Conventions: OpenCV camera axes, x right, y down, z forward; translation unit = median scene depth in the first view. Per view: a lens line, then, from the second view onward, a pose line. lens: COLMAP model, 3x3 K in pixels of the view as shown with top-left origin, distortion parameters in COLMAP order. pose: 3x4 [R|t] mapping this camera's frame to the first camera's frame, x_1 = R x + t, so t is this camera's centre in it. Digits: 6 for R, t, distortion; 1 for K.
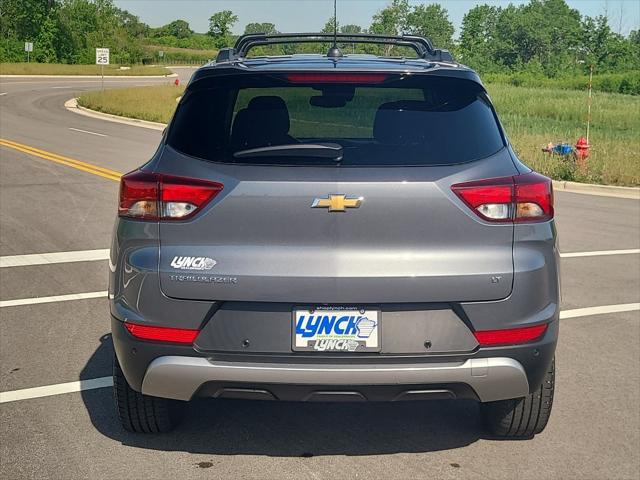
lens RADIAL K [[939.6, 0, 318.8], [0, 939.6, 238.8], [0, 0, 1]] dist [0.068640, 0.000000]
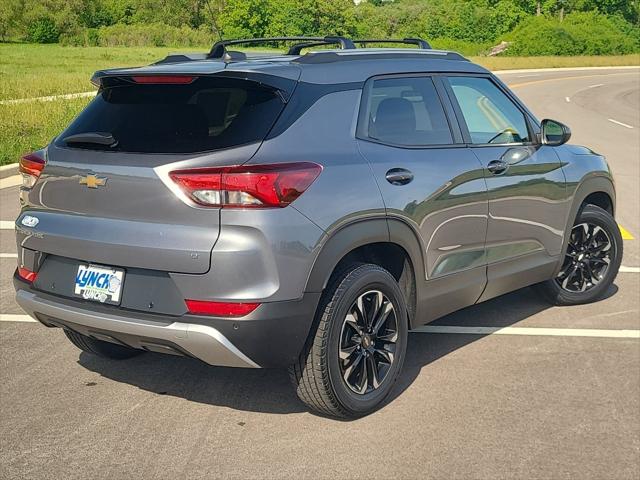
lens RADIAL K [[939.6, 0, 320.4], [0, 939.6, 240.4], [0, 0, 1]] dist [0.068640, 0.000000]
pose [[0.801900, 0.087372, -0.591036, 0.837844], [-0.081105, 0.996011, 0.037199, -0.025608], [0.591928, 0.018106, 0.805787, 0.145036]]
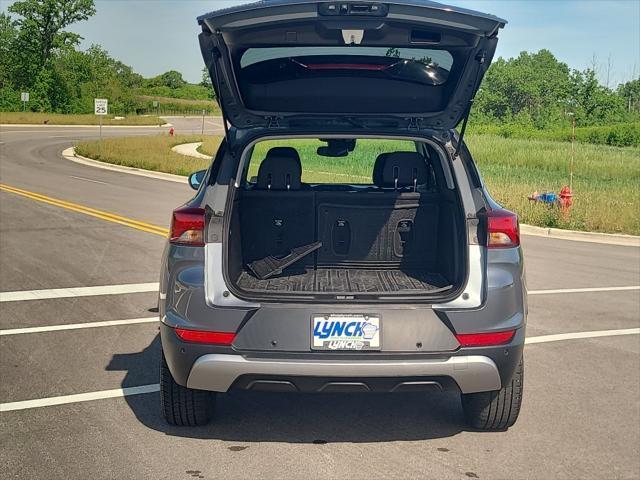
lens RADIAL K [[939.6, 0, 320.2], [0, 939.6, 243.4], [0, 0, 1]] dist [0.068640, 0.000000]
pose [[0.999944, 0.003438, 0.010027, -0.024594], [-0.002958, 0.998869, -0.047462, 0.031938], [-0.010179, 0.047430, 0.998823, -0.217759]]
